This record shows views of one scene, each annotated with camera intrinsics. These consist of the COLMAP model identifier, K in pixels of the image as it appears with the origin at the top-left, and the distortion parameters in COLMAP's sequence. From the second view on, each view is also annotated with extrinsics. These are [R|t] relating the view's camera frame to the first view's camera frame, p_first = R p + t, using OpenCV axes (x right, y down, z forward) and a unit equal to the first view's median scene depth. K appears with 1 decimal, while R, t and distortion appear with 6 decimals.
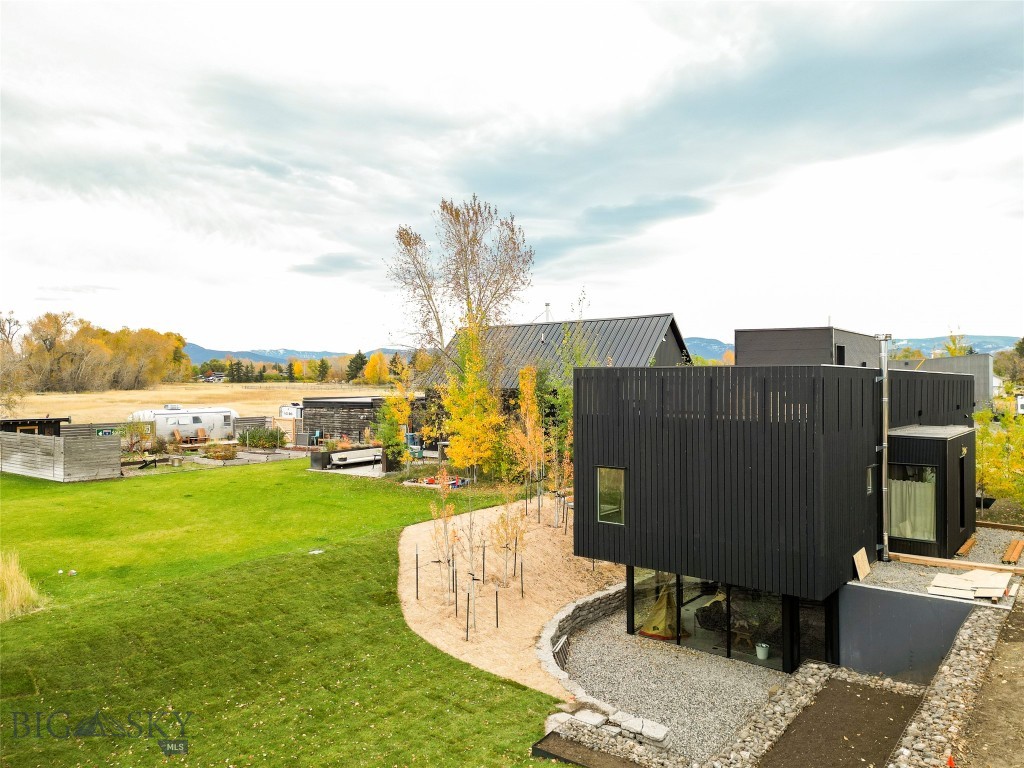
lens RADIAL K [[724.3, 0, 512.0], [0, 724.3, 384.0], [0, 0, 1]] dist [0.104411, -0.115656]
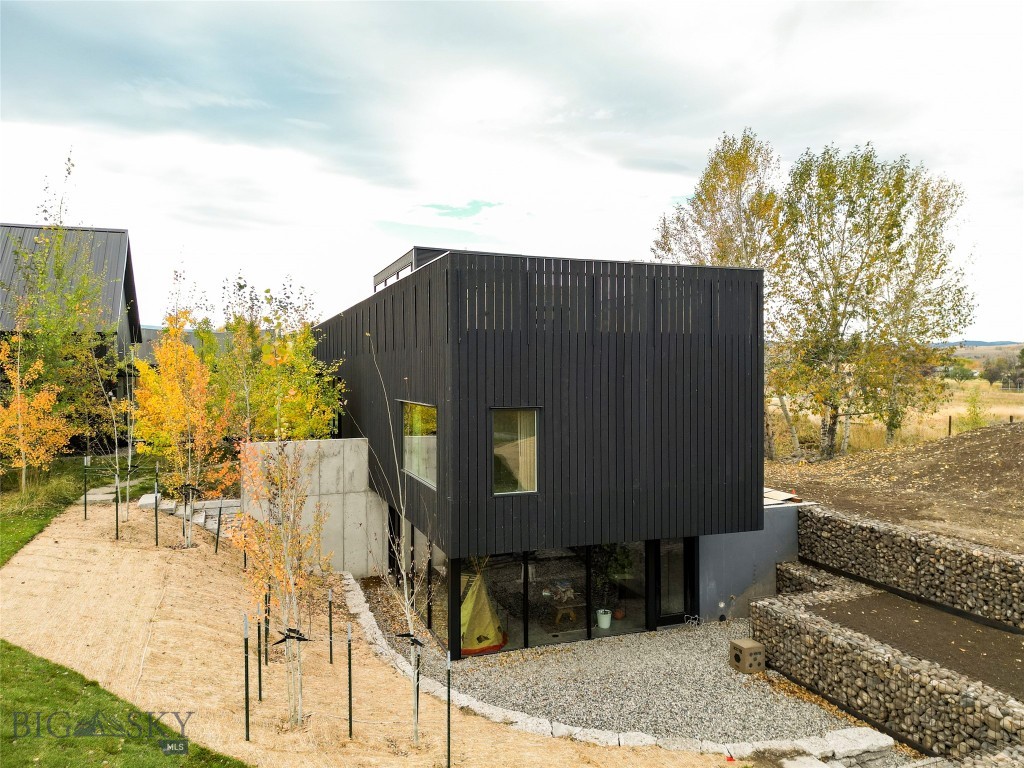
lens RADIAL K [[724.3, 0, 512.0], [0, 724.3, 384.0], [0, 0, 1]] dist [0.104411, -0.115656]
pose [[0.514177, -0.014784, 0.857557, -0.437816], [0.002300, 0.999872, 0.015858, 0.084417], [-0.857681, -0.006182, 0.514145, 0.683932]]
